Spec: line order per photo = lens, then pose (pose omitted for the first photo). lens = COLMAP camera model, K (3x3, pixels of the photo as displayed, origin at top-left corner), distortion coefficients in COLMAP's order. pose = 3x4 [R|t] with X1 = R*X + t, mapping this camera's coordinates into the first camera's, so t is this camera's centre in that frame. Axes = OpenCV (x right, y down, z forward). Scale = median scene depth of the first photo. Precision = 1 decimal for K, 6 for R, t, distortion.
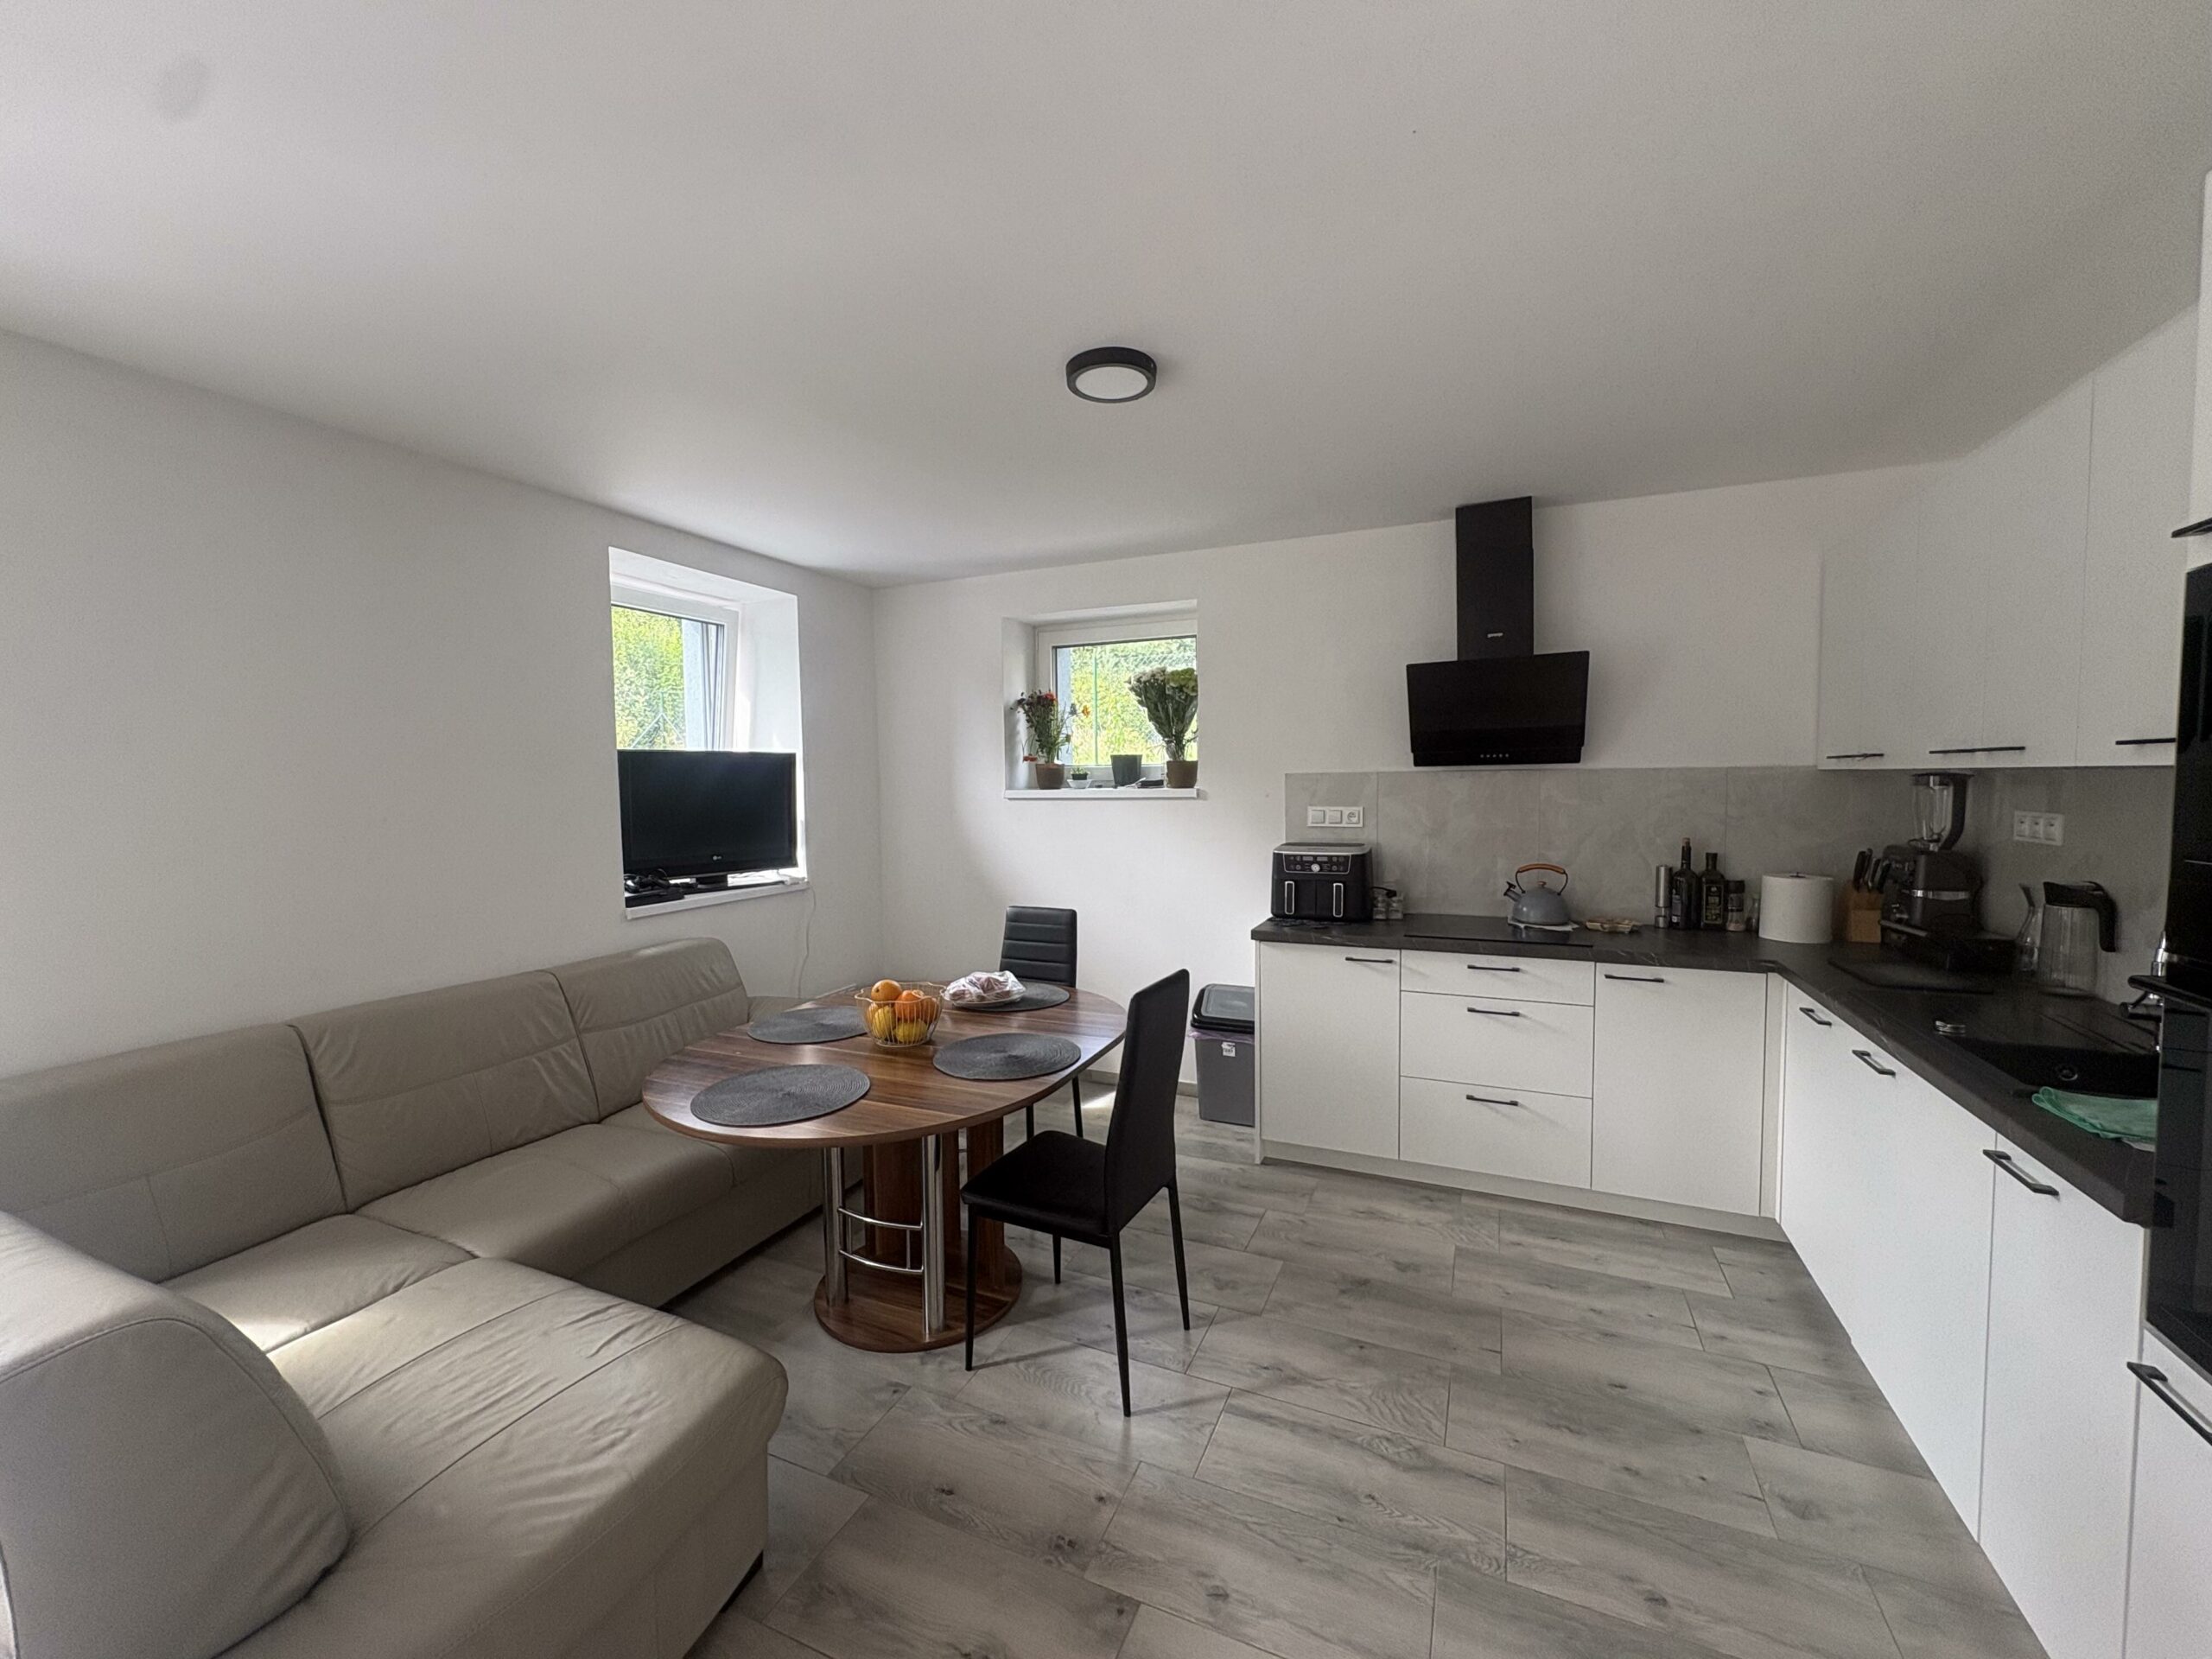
lens RADIAL K [[881.6, 0, 1103.0], [0, 881.6, 829.4], [0, 0, 1]] dist [0.001236, -0.000019]
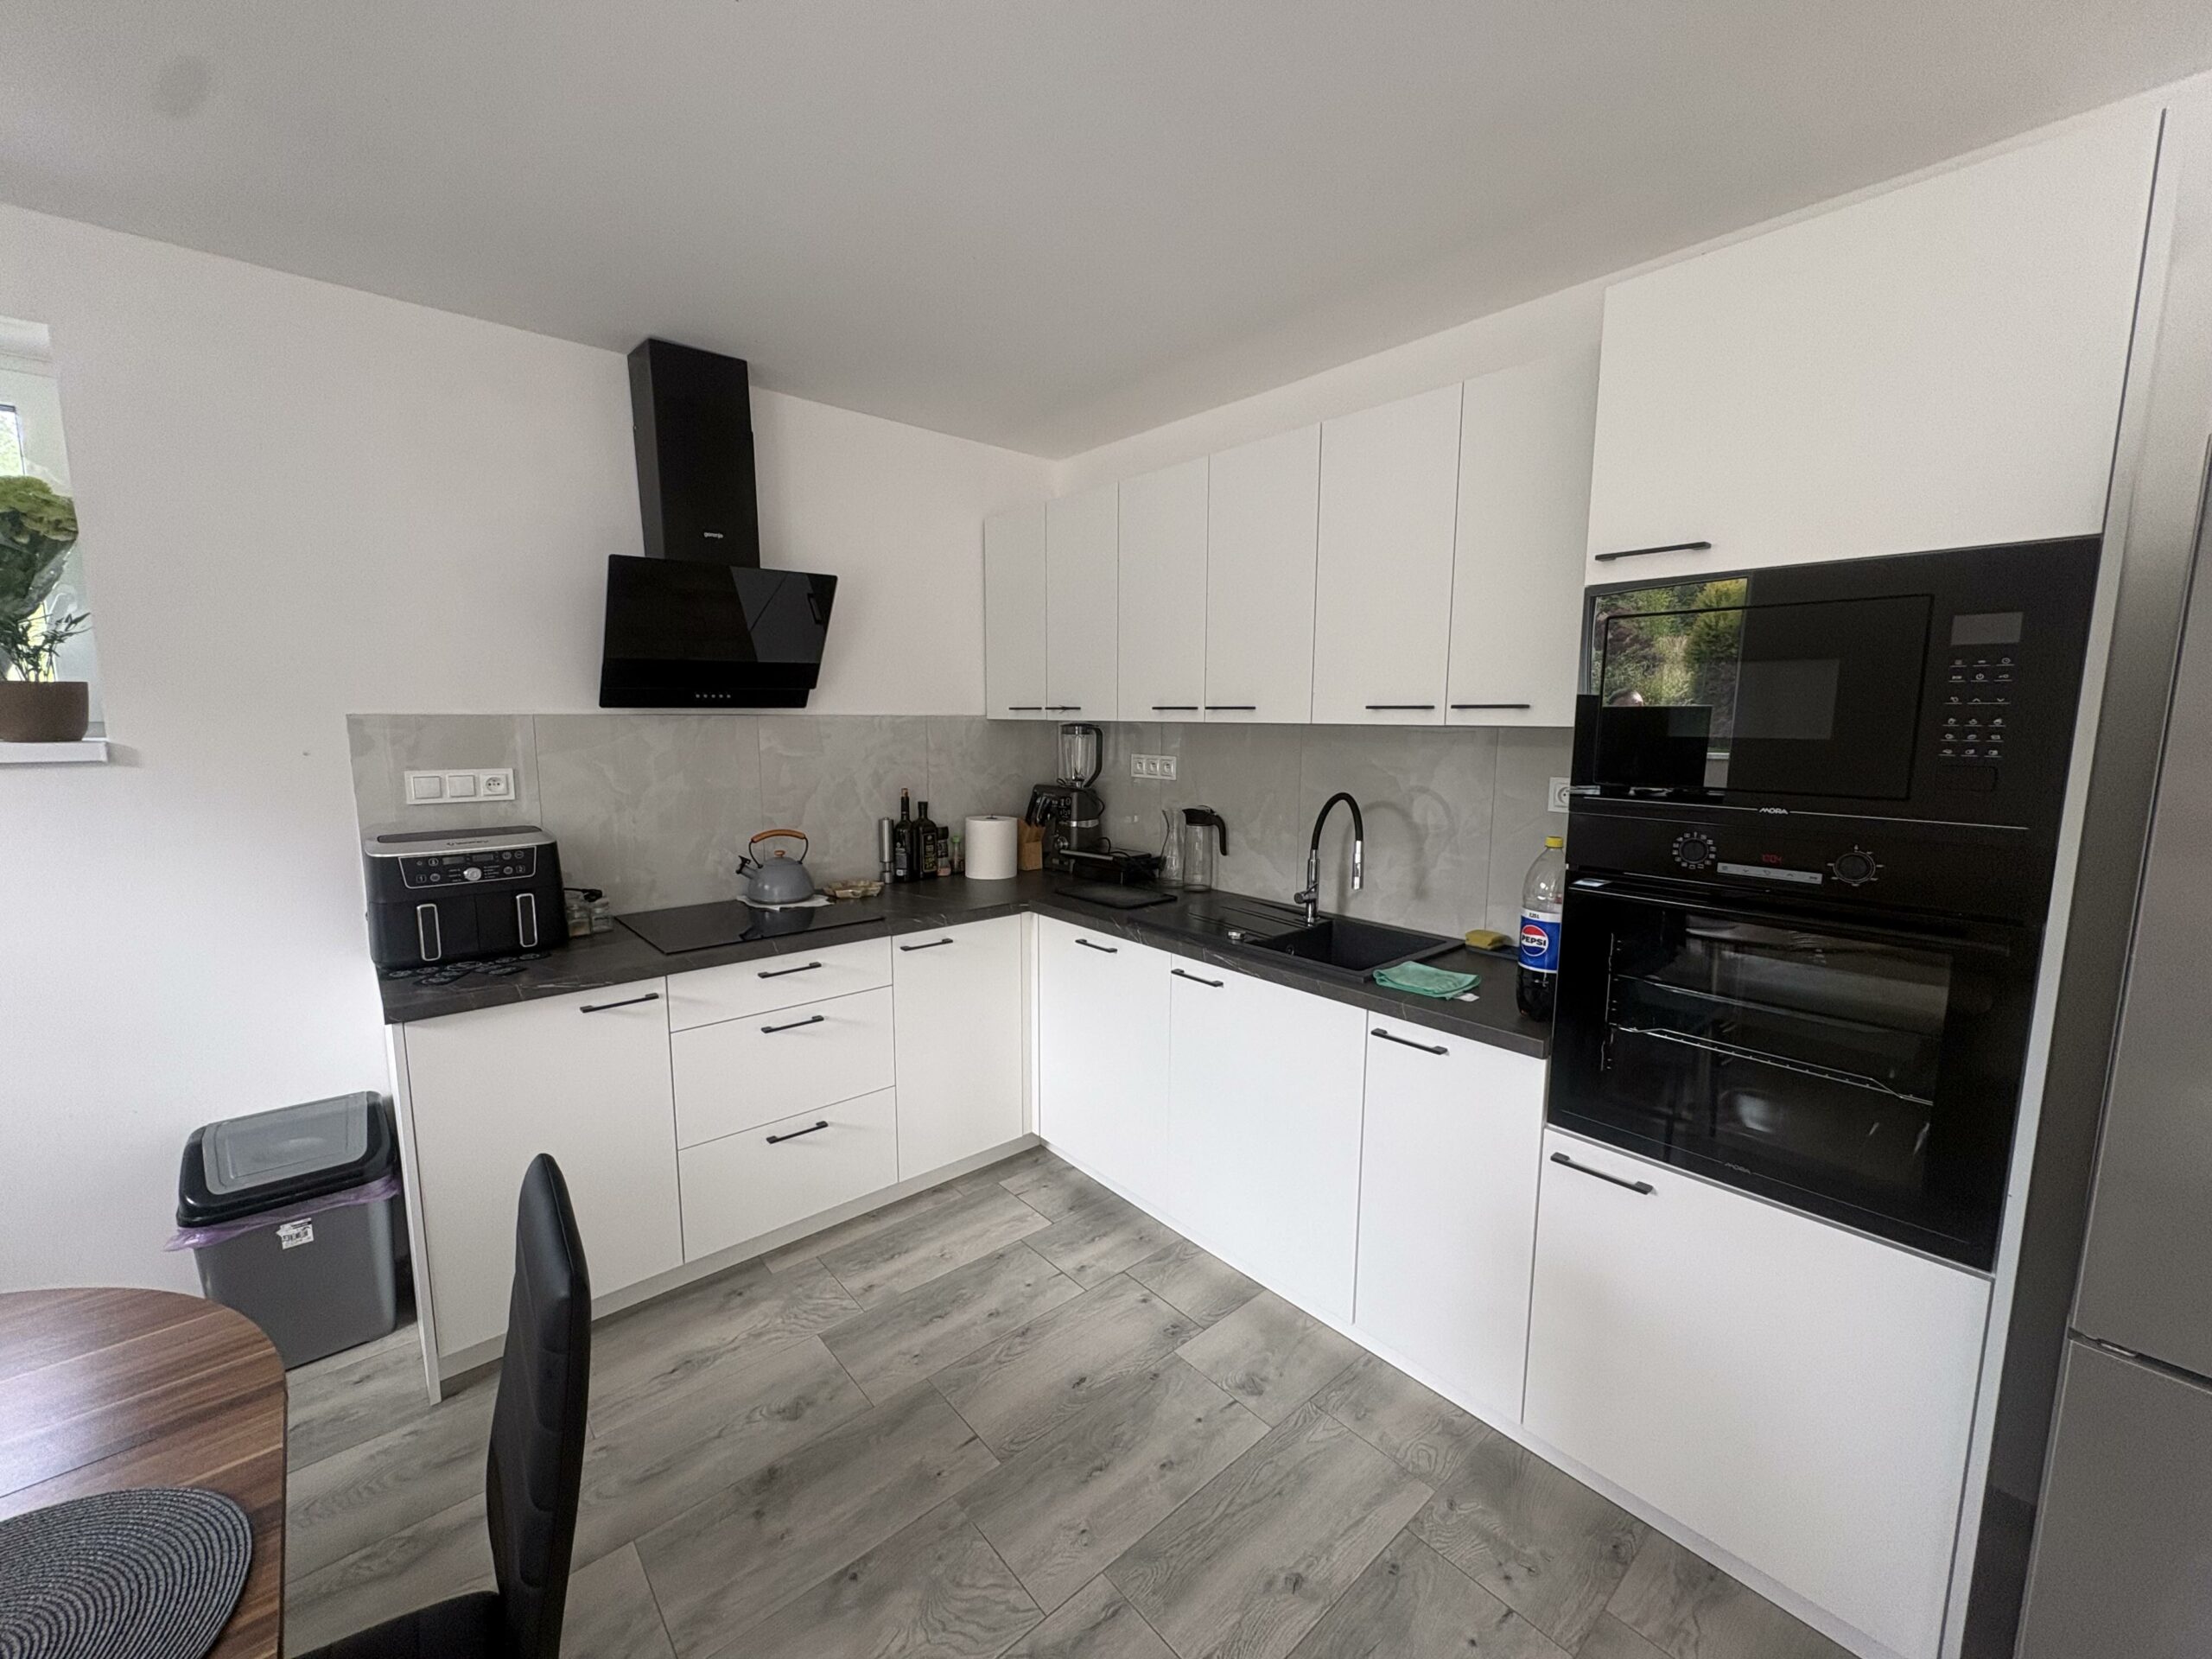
lens RADIAL K [[881.6, 0, 1107.9], [0, 881.6, 827.9], [0, 0, 1]] dist [0.001236, -0.000019]
pose [[0.419837, -0.101672, 0.901887, -0.130411], [0.042164, 0.994818, 0.092521, -0.028205], [-0.906620, -0.000817, 0.421948, 0.398353]]
